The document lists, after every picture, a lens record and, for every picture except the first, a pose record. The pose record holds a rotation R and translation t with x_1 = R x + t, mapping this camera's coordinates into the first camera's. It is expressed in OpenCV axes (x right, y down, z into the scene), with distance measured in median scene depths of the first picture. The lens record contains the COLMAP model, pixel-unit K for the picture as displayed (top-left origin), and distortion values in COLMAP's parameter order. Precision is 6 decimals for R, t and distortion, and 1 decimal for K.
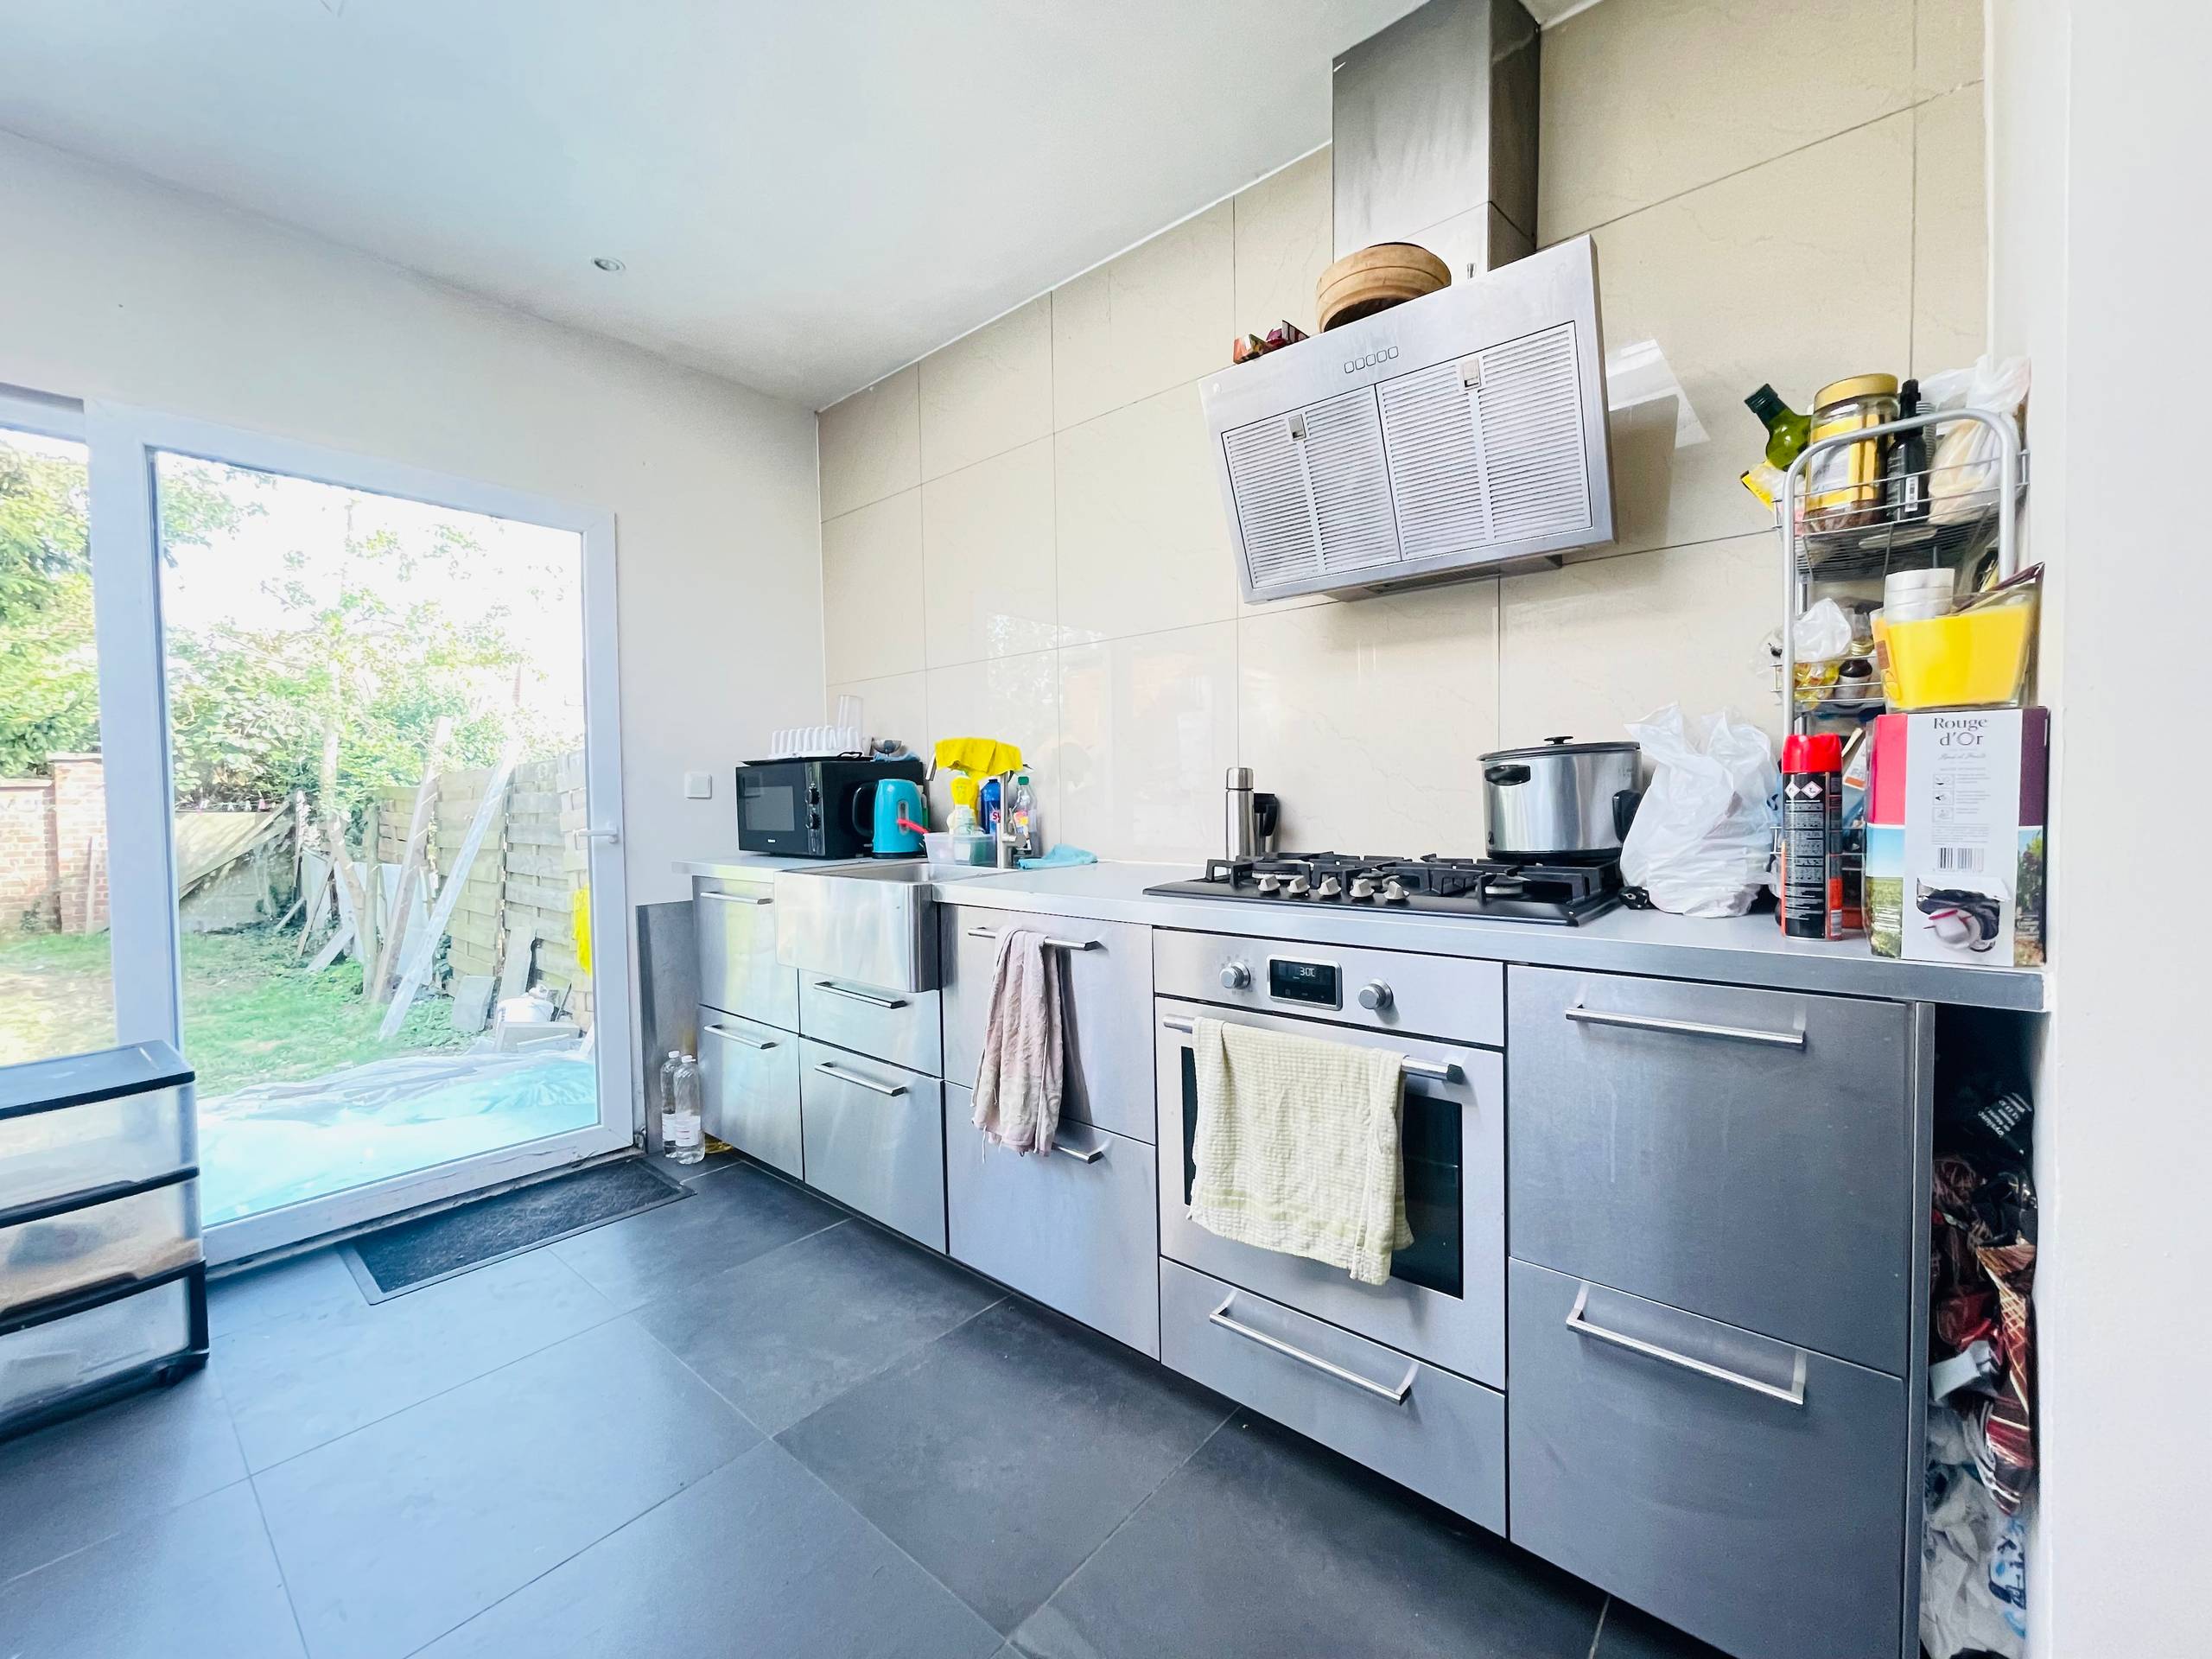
lens RADIAL K [[890.5, 0, 1106.0], [0, 890.5, 829.5], [0, 0, 1]] dist [-0.008601, 0.005649]
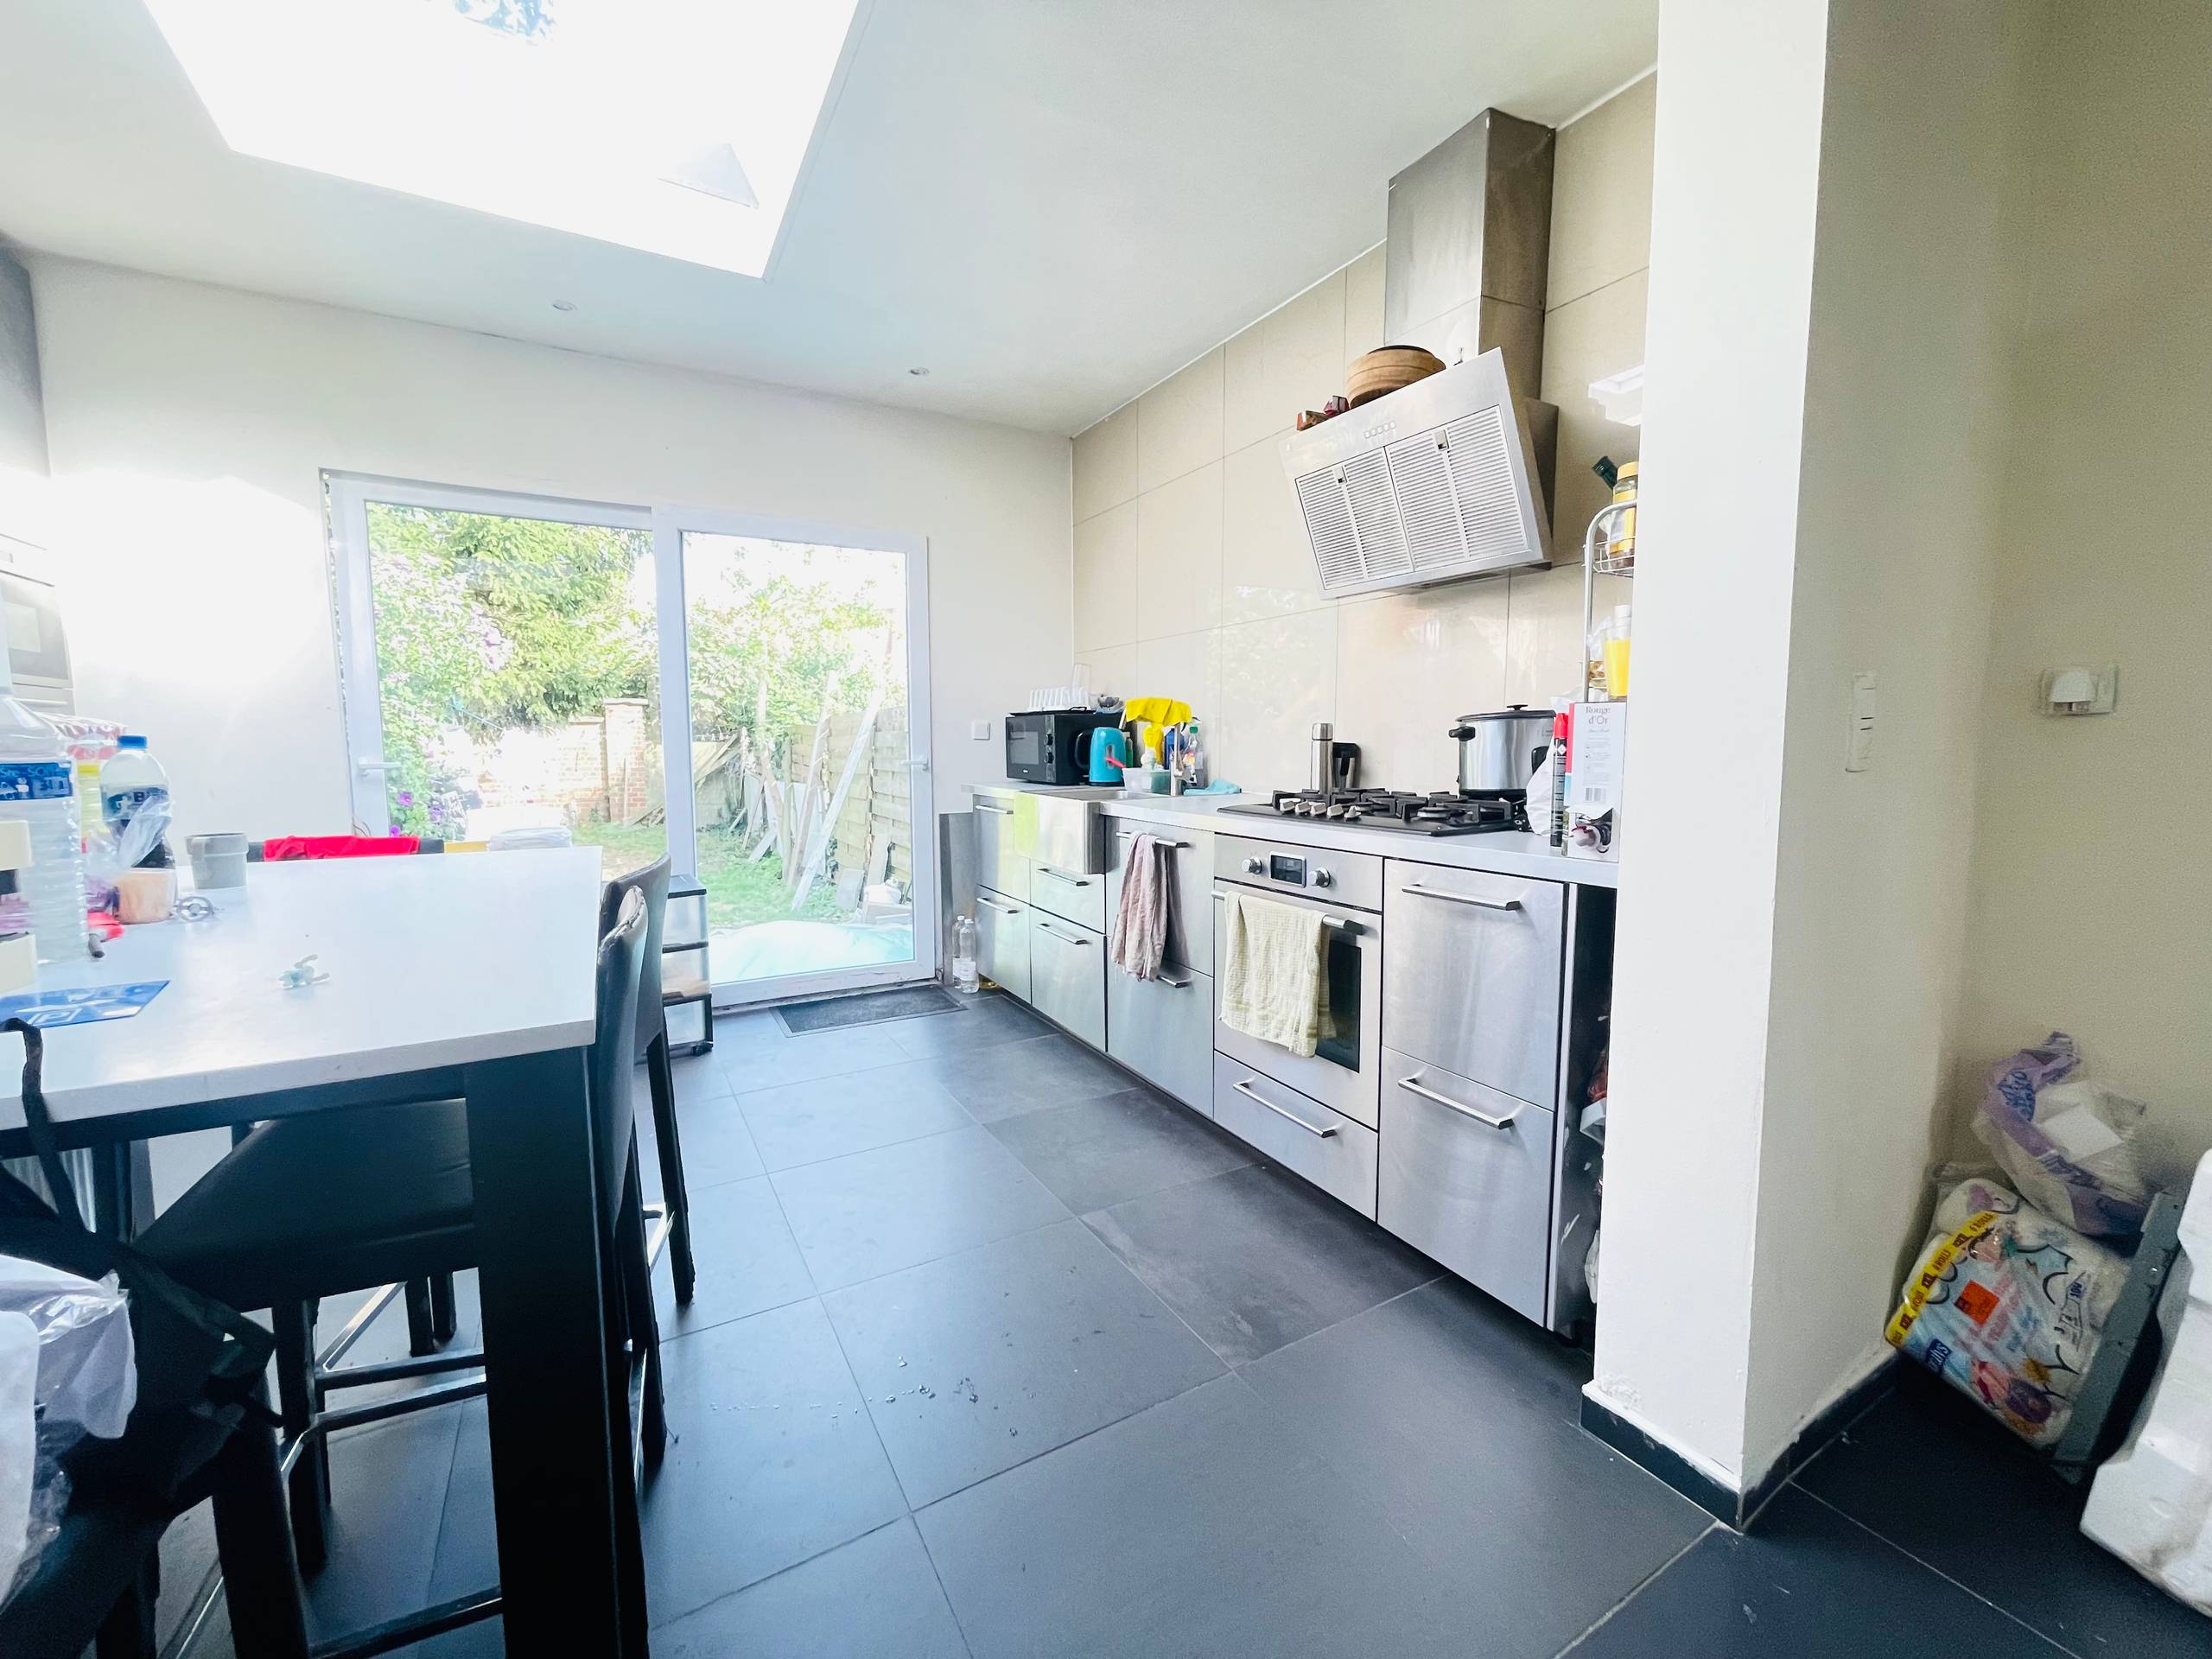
lens RADIAL K [[885.2, 0, 1116.5], [0, 885.2, 826.6], [0, 0, 1]] dist [0.013555, -0.015004]
pose [[0.943356, 0.045519, -0.328646, 0.243367], [-0.023813, 0.997278, 0.069775, -0.000577], [0.330928, -0.057997, 0.941872, -0.289492]]
